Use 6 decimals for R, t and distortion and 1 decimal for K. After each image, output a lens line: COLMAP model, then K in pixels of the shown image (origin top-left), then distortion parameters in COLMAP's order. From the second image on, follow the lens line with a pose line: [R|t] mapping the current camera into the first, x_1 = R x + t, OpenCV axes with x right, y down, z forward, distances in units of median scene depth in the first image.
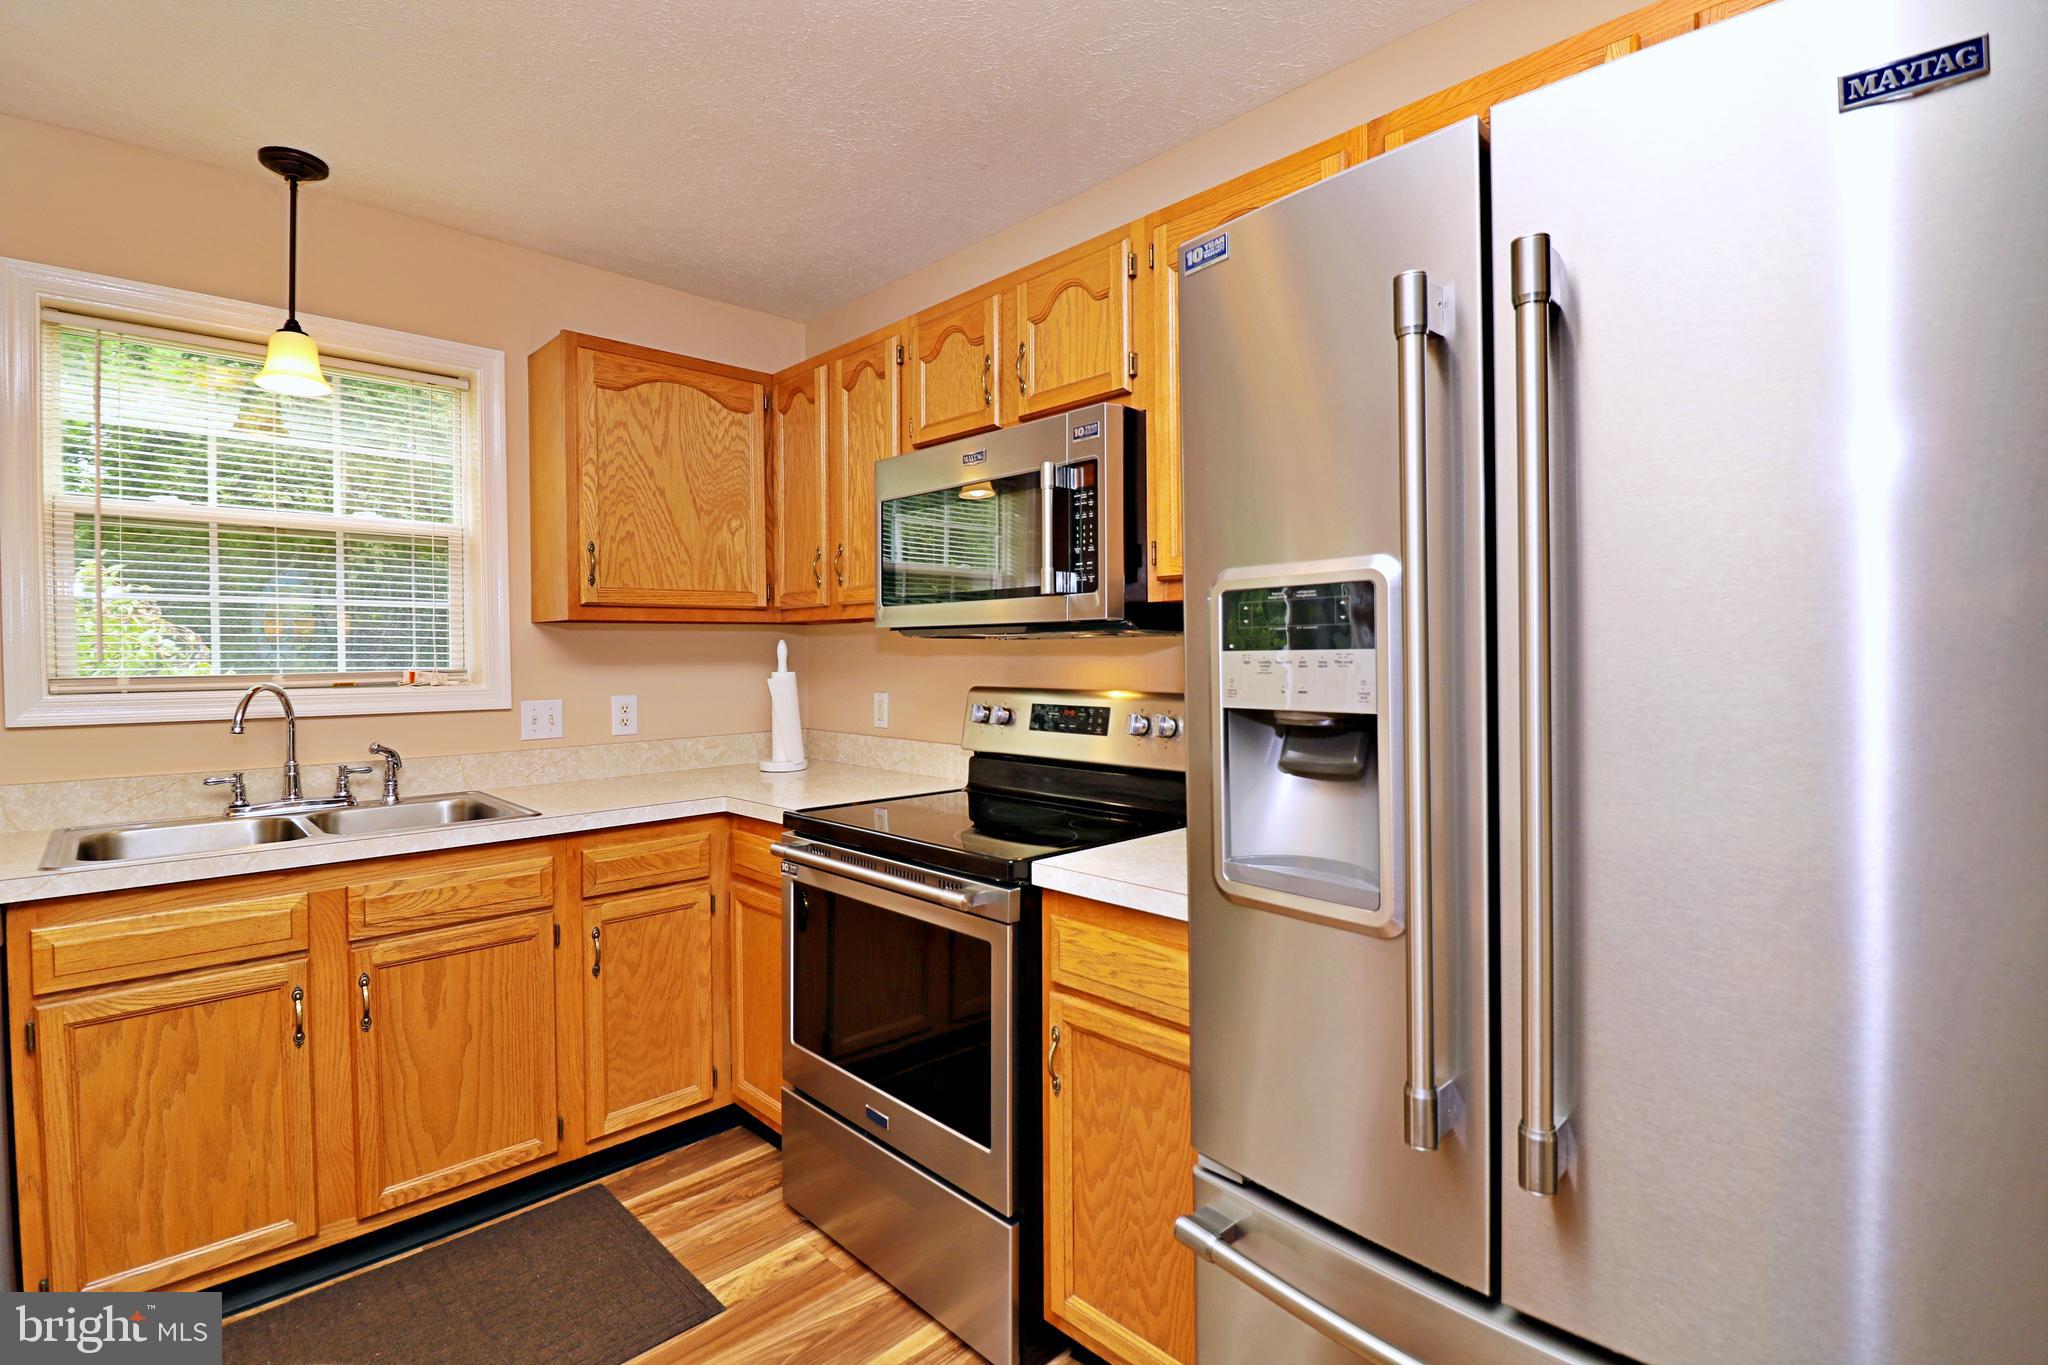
lens RADIAL K [[935.4, 0, 1015.8], [0, 935.4, 667.4], [0, 0, 1]] dist [-0.007261, -0.009832]
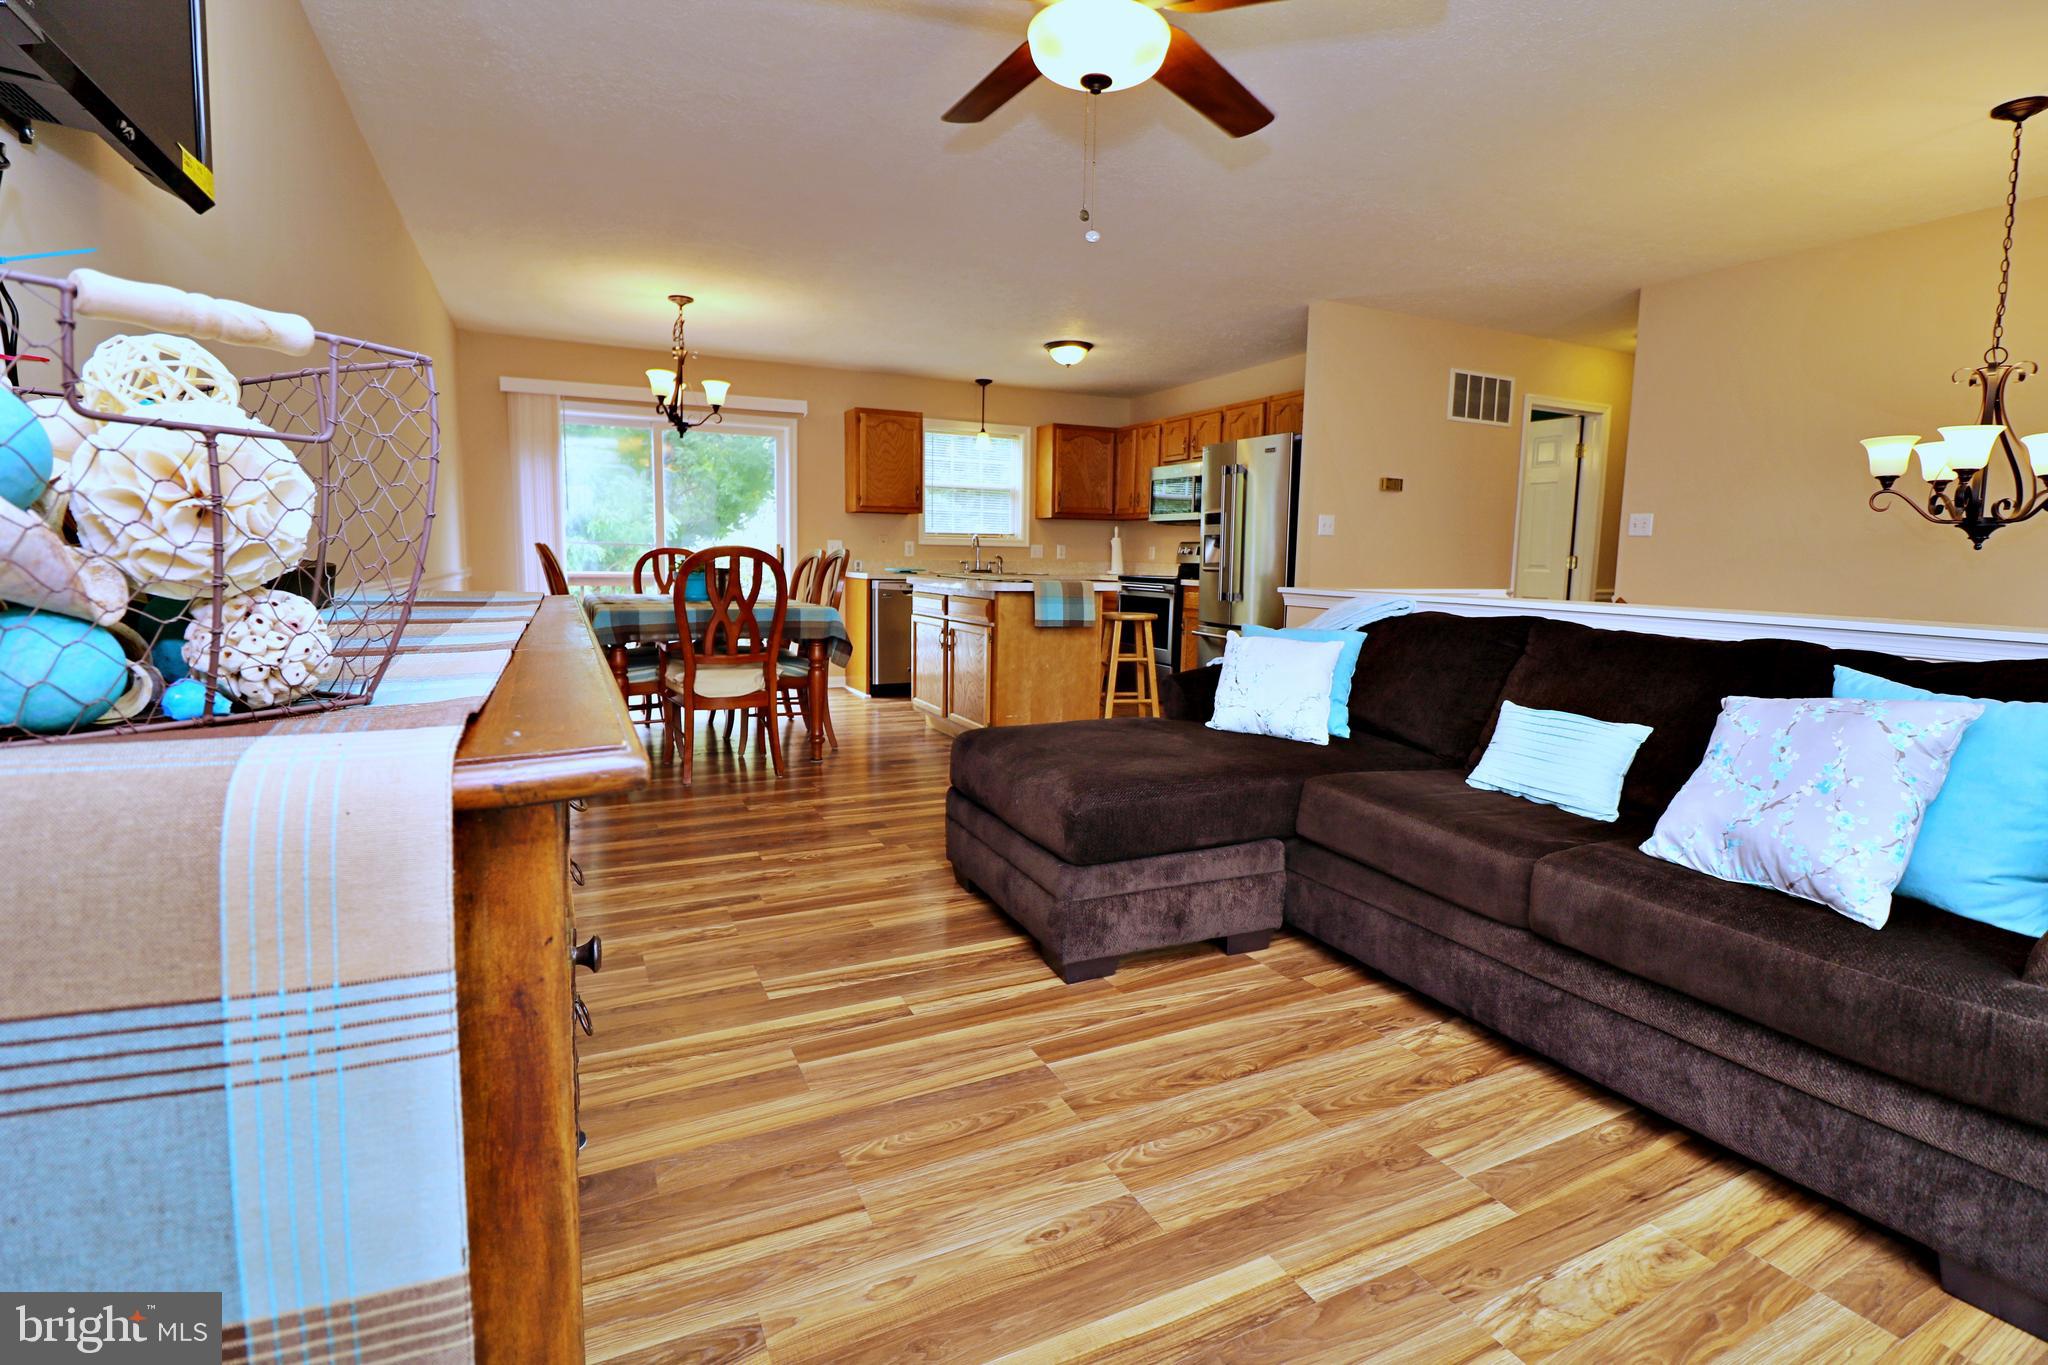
lens RADIAL K [[935.4, 0, 1015.5], [0, 935.4, 664.4], [0, 0, 1]] dist [-0.007261, -0.009832]
pose [[0.948269, 0.059868, -0.311772, 0.489398], [-0.027556, 0.993873, 0.107035, 0.126128], [0.316270, -0.092906, 0.944109, -2.424233]]
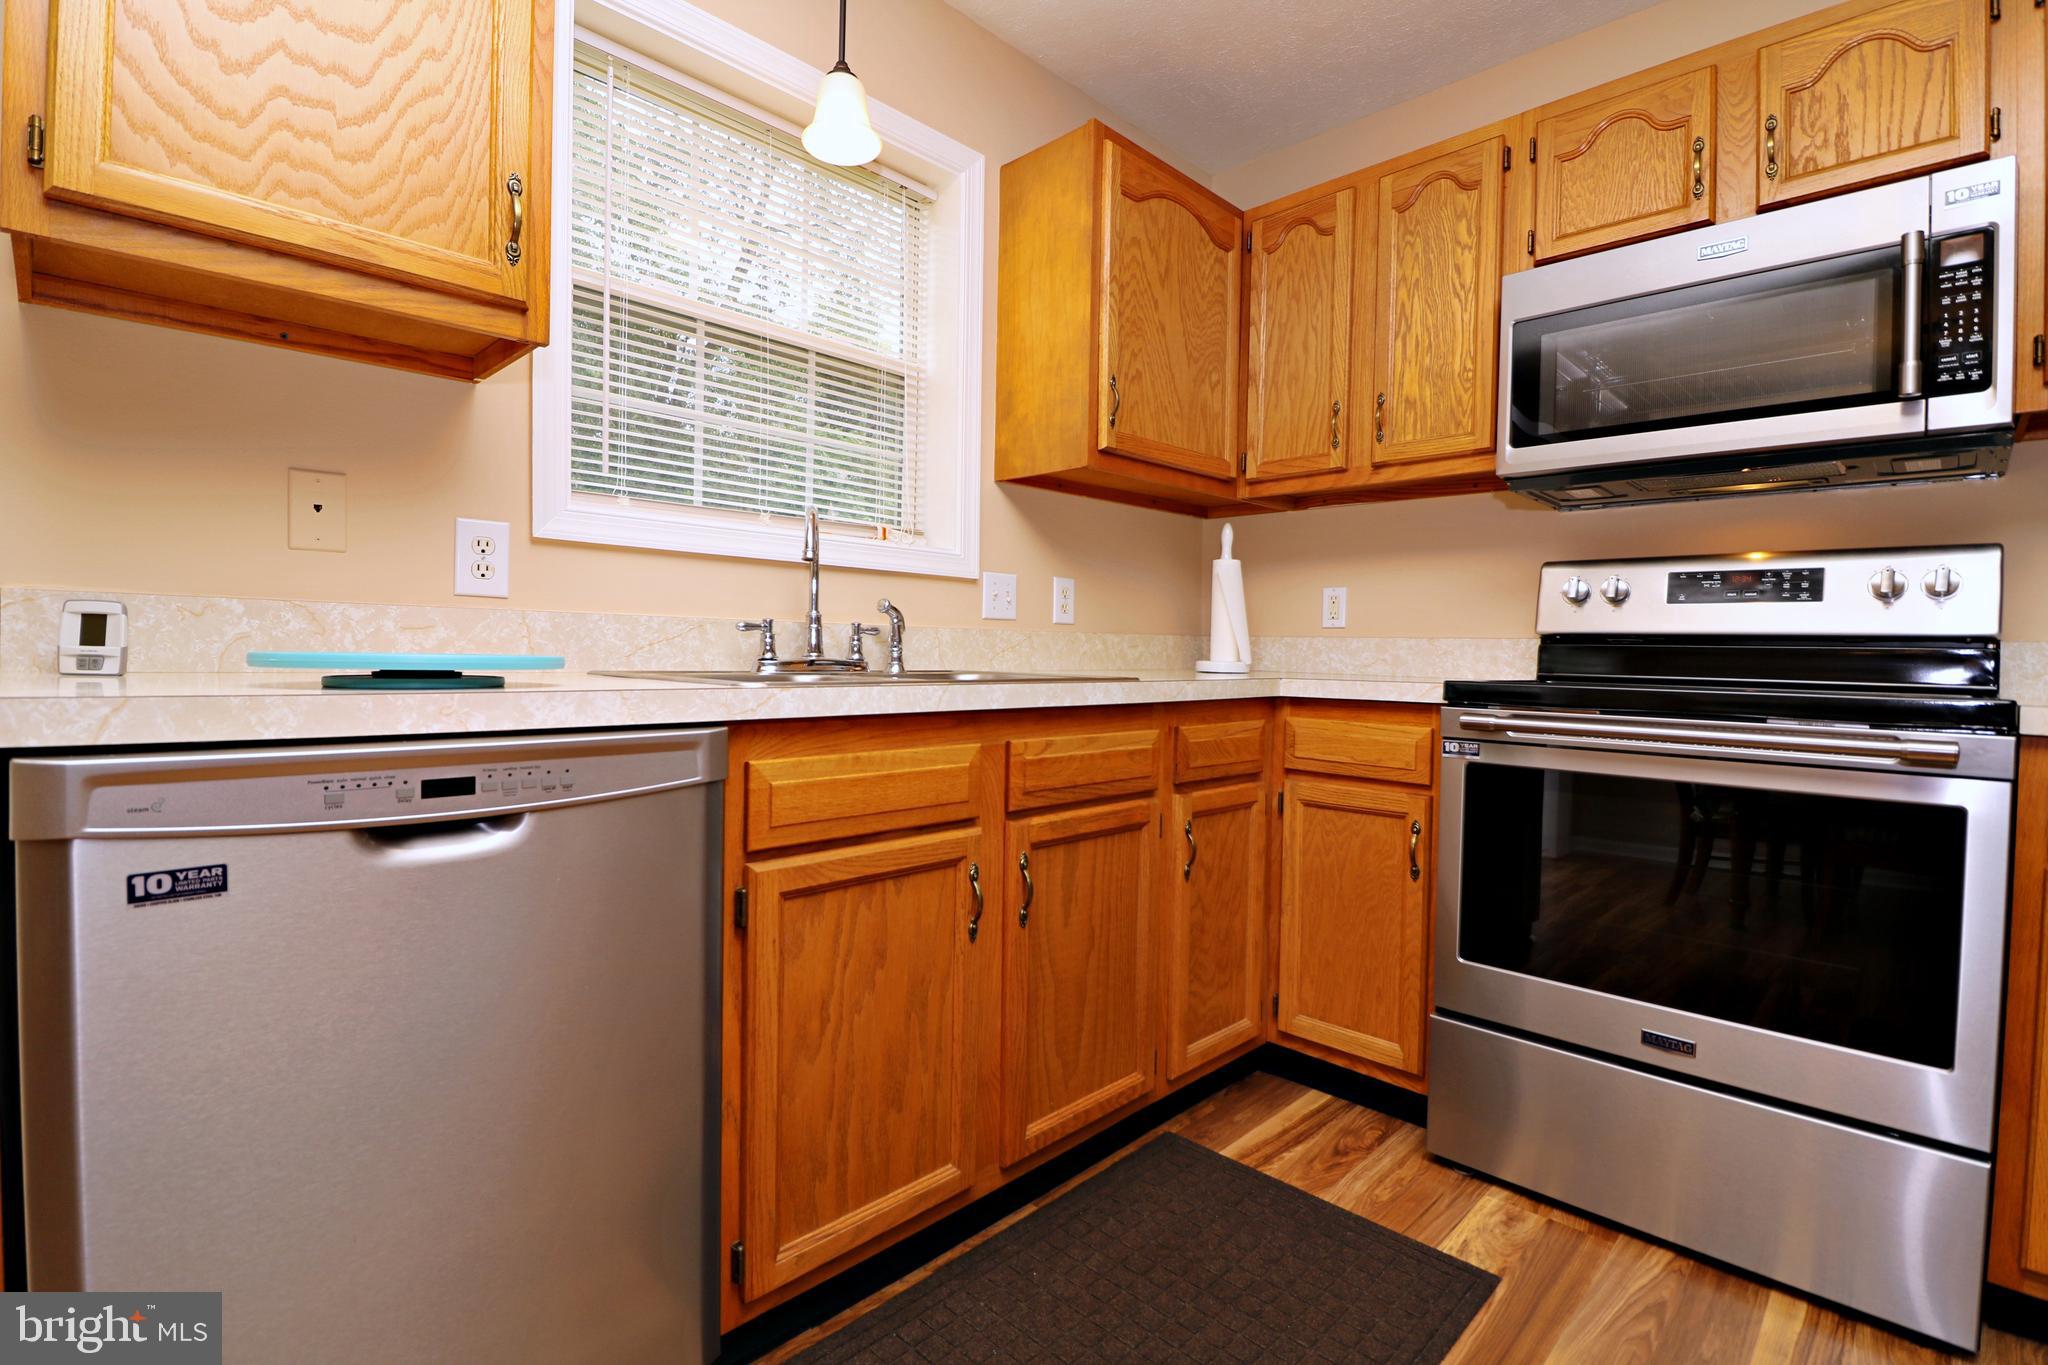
lens RADIAL K [[935.4, 0, 1012.1], [0, 935.4, 672.7], [0, 0, 1]] dist [-0.007261, -0.009832]
pose [[0.999655, 0.024939, 0.008195, -0.651554], [-0.025020, 0.999638, 0.009928, 0.151839], [-0.007944, -0.010130, 0.999917, 0.186410]]
